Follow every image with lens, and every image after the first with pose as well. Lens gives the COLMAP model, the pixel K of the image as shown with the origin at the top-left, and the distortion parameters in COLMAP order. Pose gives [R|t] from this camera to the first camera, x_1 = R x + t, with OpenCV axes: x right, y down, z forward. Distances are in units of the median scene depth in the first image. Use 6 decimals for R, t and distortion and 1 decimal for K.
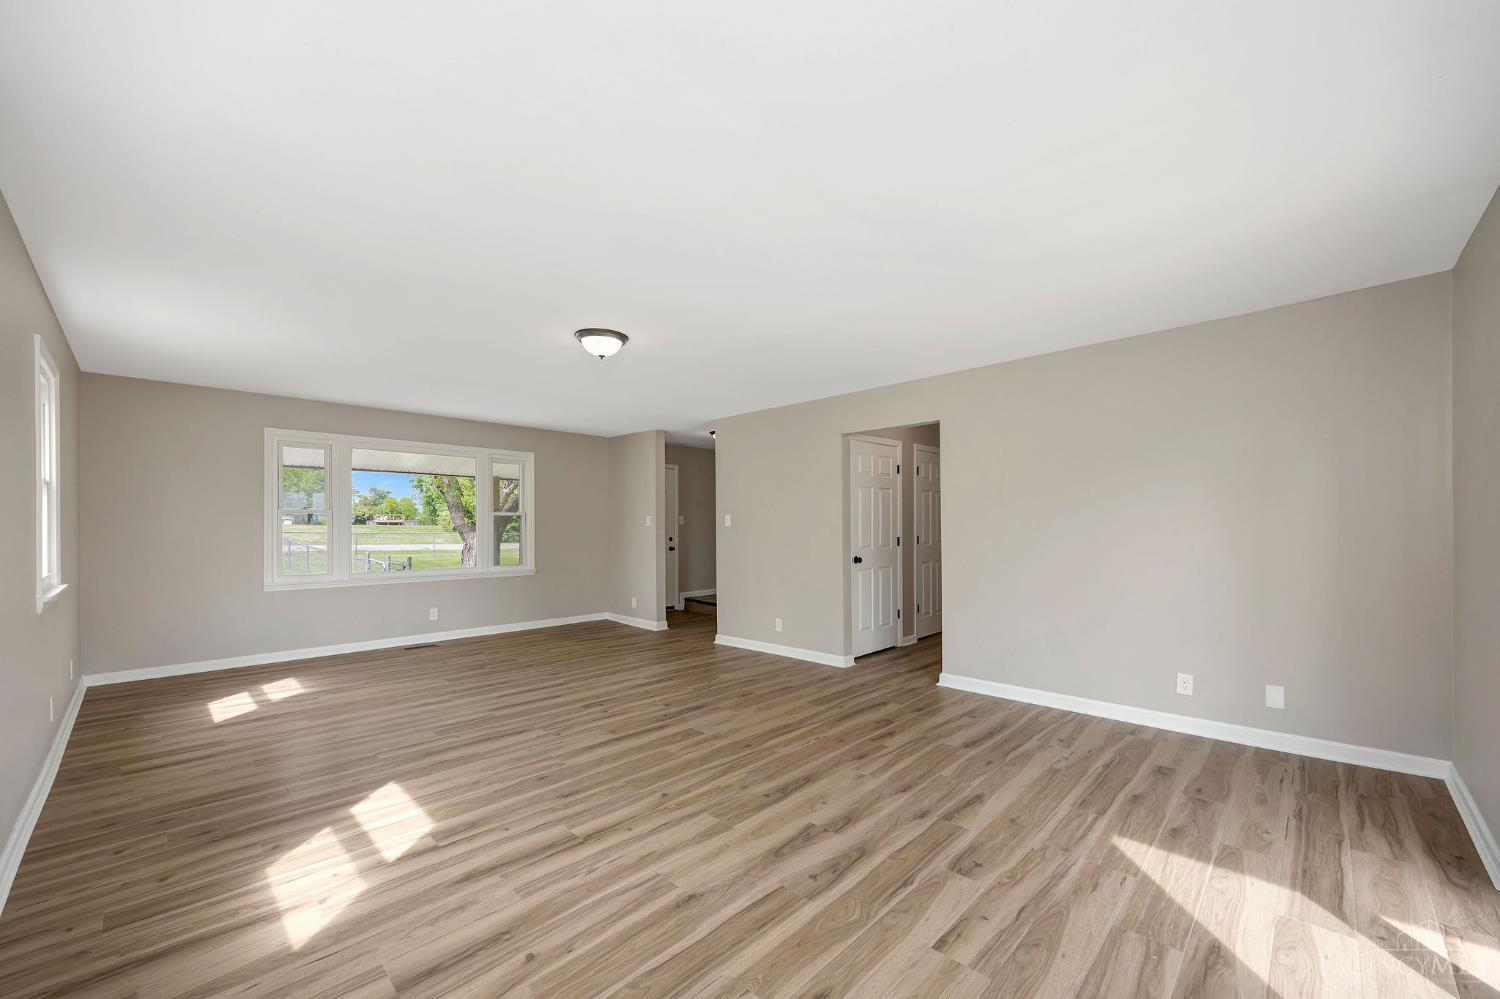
lens RADIAL K [[580.0, 0, 739.8], [0, 580.0, 515.1], [0, 0, 1]] dist [-0.002610, 0.000526]
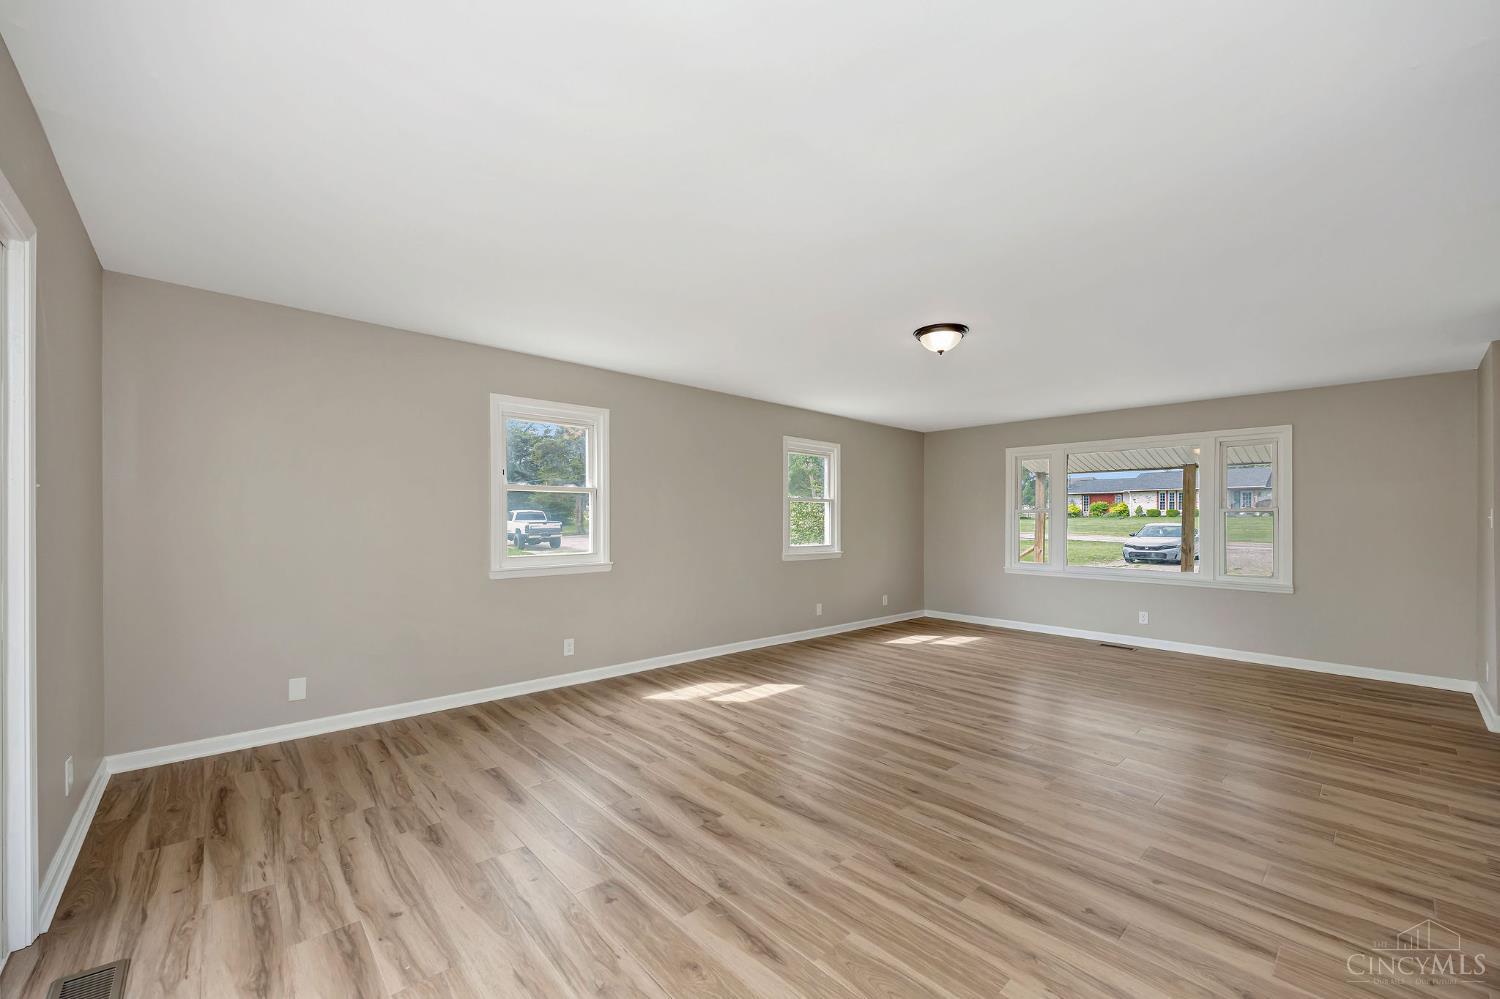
lens RADIAL K [[580.0, 0, 775.5], [0, 580.0, 529.2], [0, 0, 1]] dist [-0.002610, 0.000526]
pose [[-0.013617, 0.015061, -0.999794, 1.158977], [0.011620, 0.999821, 0.014903, 0.015199], [0.999840, -0.011415, -0.013789, 1.138572]]
